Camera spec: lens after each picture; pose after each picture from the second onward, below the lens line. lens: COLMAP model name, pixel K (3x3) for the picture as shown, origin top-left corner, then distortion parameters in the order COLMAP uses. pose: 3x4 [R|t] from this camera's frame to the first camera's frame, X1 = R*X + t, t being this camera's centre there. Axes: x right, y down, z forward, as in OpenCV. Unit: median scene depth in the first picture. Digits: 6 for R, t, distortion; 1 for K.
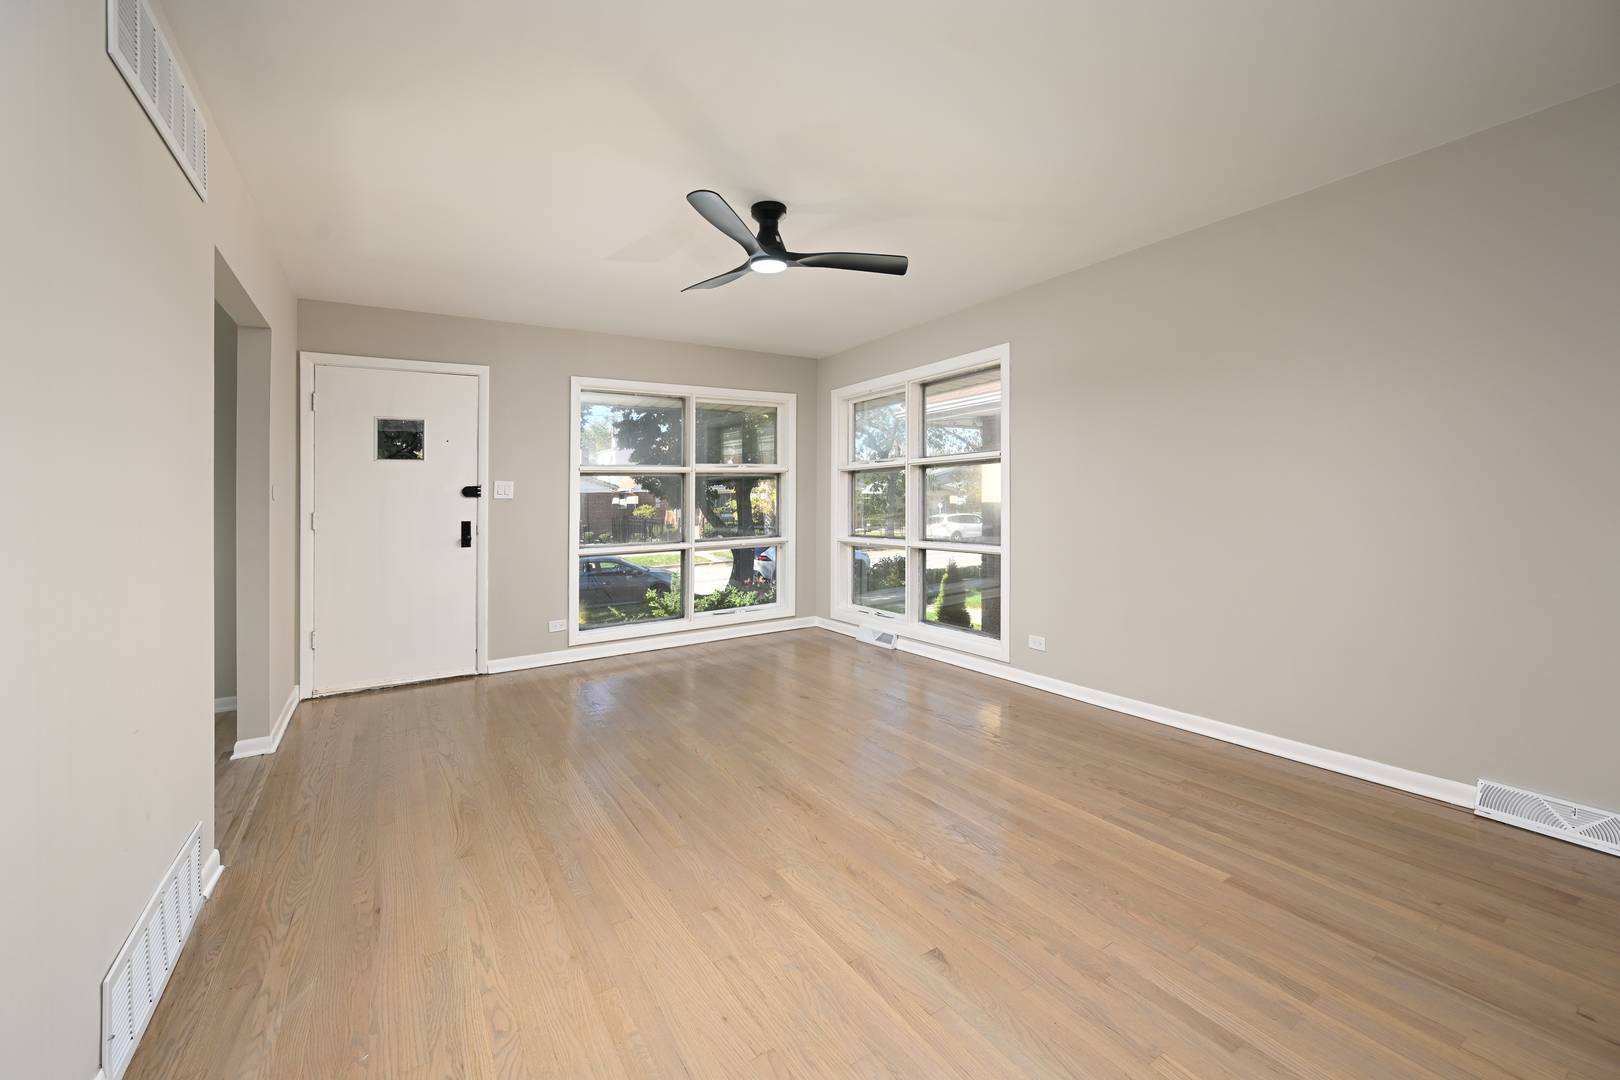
lens RADIAL K [[645.5, 0, 820.7], [0, 645.5, 501.1], [0, 0, 1]] dist [-0.004355, -0.000290]
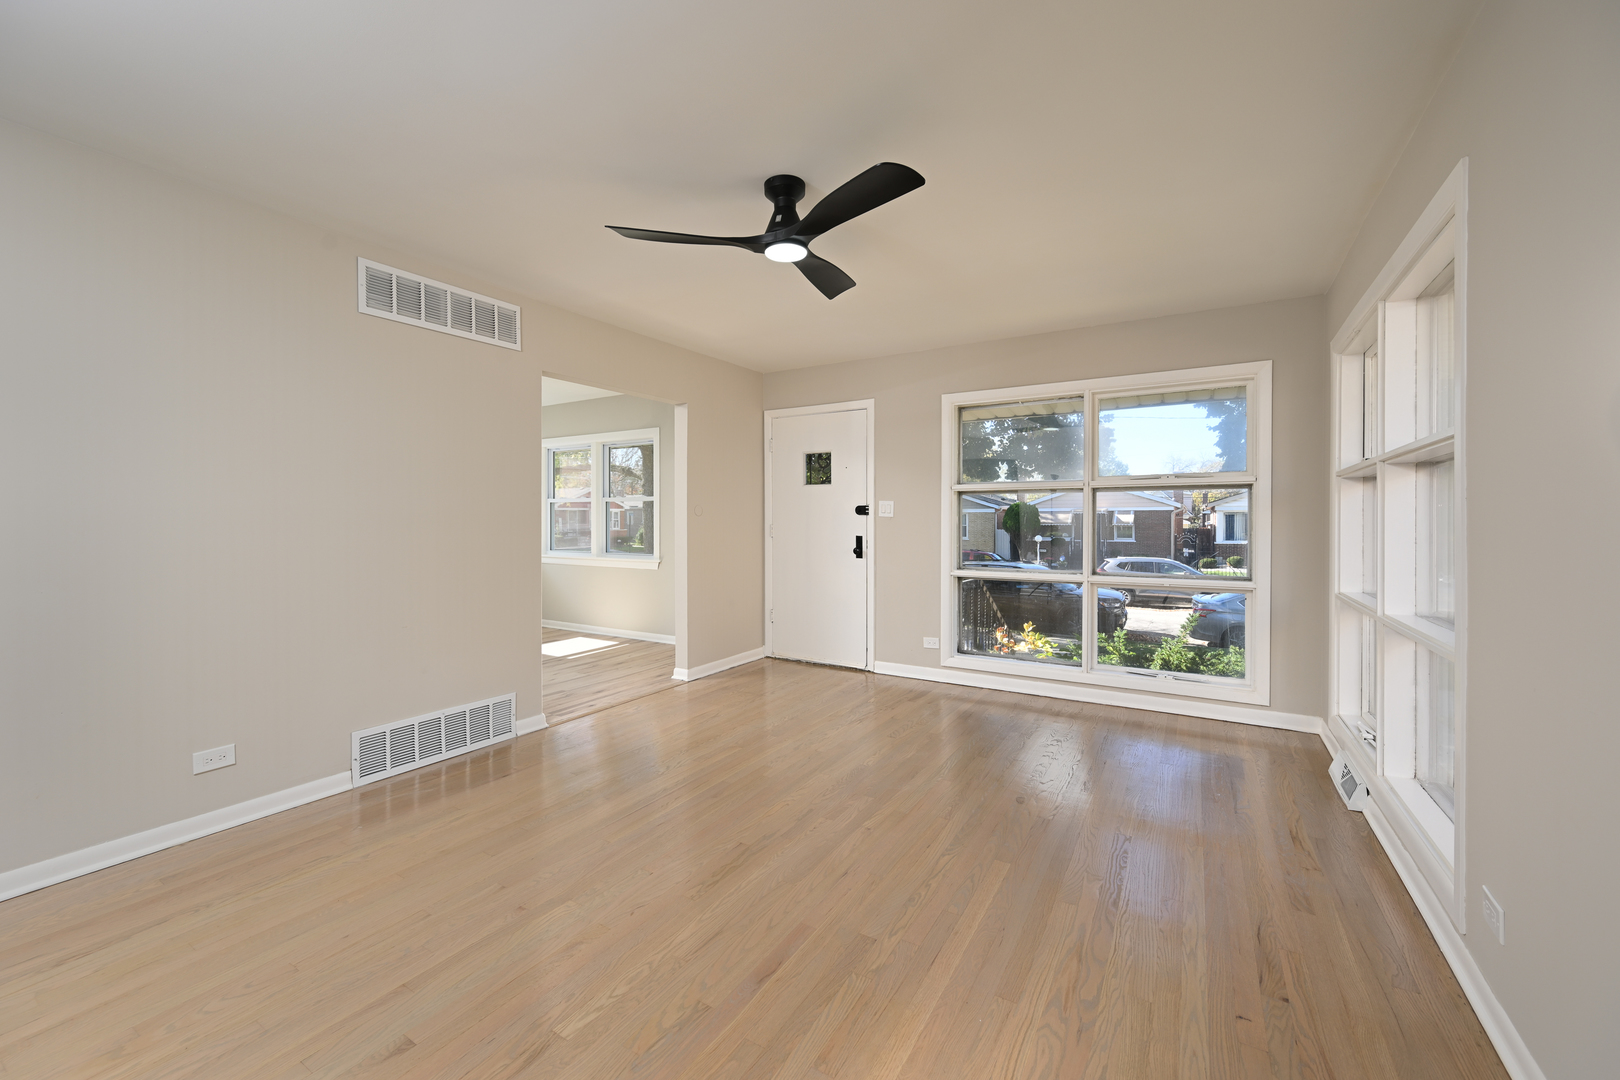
lens RADIAL K [[645.5, 0, 817.6], [0, 645.5, 509.2], [0, 0, 1]] dist [-0.004355, -0.000290]
pose [[0.434562, 0.003760, -0.900634, 0.666797], [-0.015238, 0.999879, -0.003178, -0.016233], [0.900513, 0.015105, 0.434566, 0.619241]]
